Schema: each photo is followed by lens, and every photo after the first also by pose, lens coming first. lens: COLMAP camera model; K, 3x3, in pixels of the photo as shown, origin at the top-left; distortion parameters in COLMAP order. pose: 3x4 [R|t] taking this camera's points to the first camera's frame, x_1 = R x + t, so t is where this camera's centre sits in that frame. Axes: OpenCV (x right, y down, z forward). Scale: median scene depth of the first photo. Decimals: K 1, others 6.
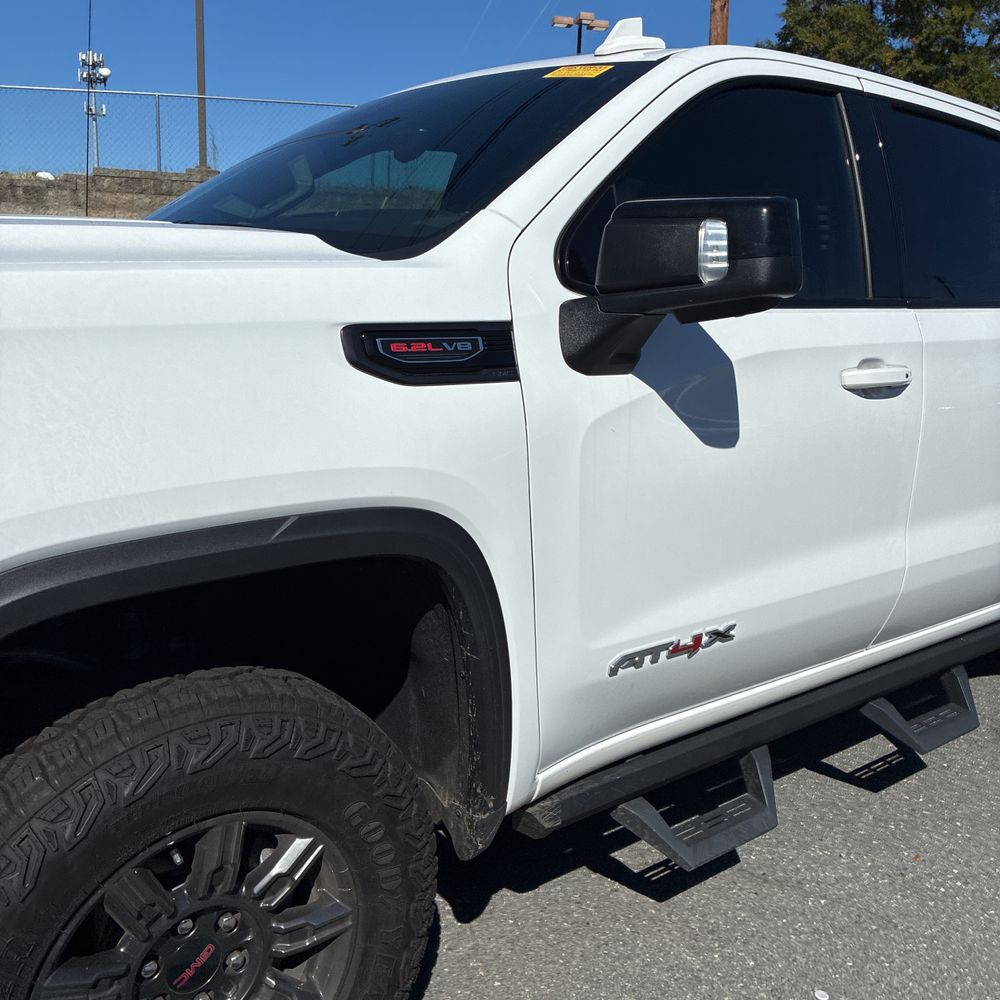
lens RADIAL K [[1004.6, 0, 500.0], [0, 1004.6, 500.0], [0, 0, 1]] dist [0.038831, -0.043138]
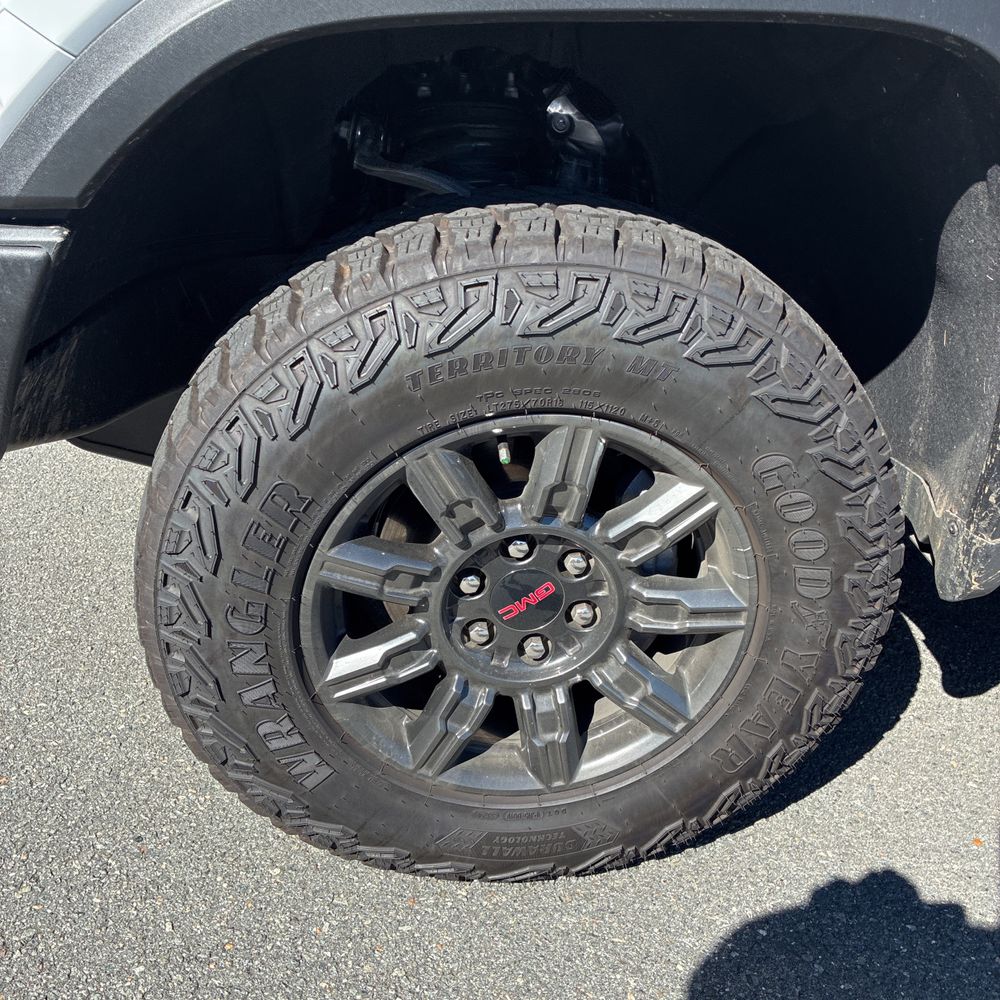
lens RADIAL K [[994.6, 0, 500.0], [0, 994.6, 500.0], [0, 0, 1]] dist [0.140346, -0.374848]
pose [[0.820068, 0.256162, -0.511731, 0.052591], [-0.113918, 0.949397, 0.292691, 0.160388], [0.560813, -0.181731, 0.807752, 0.375290]]
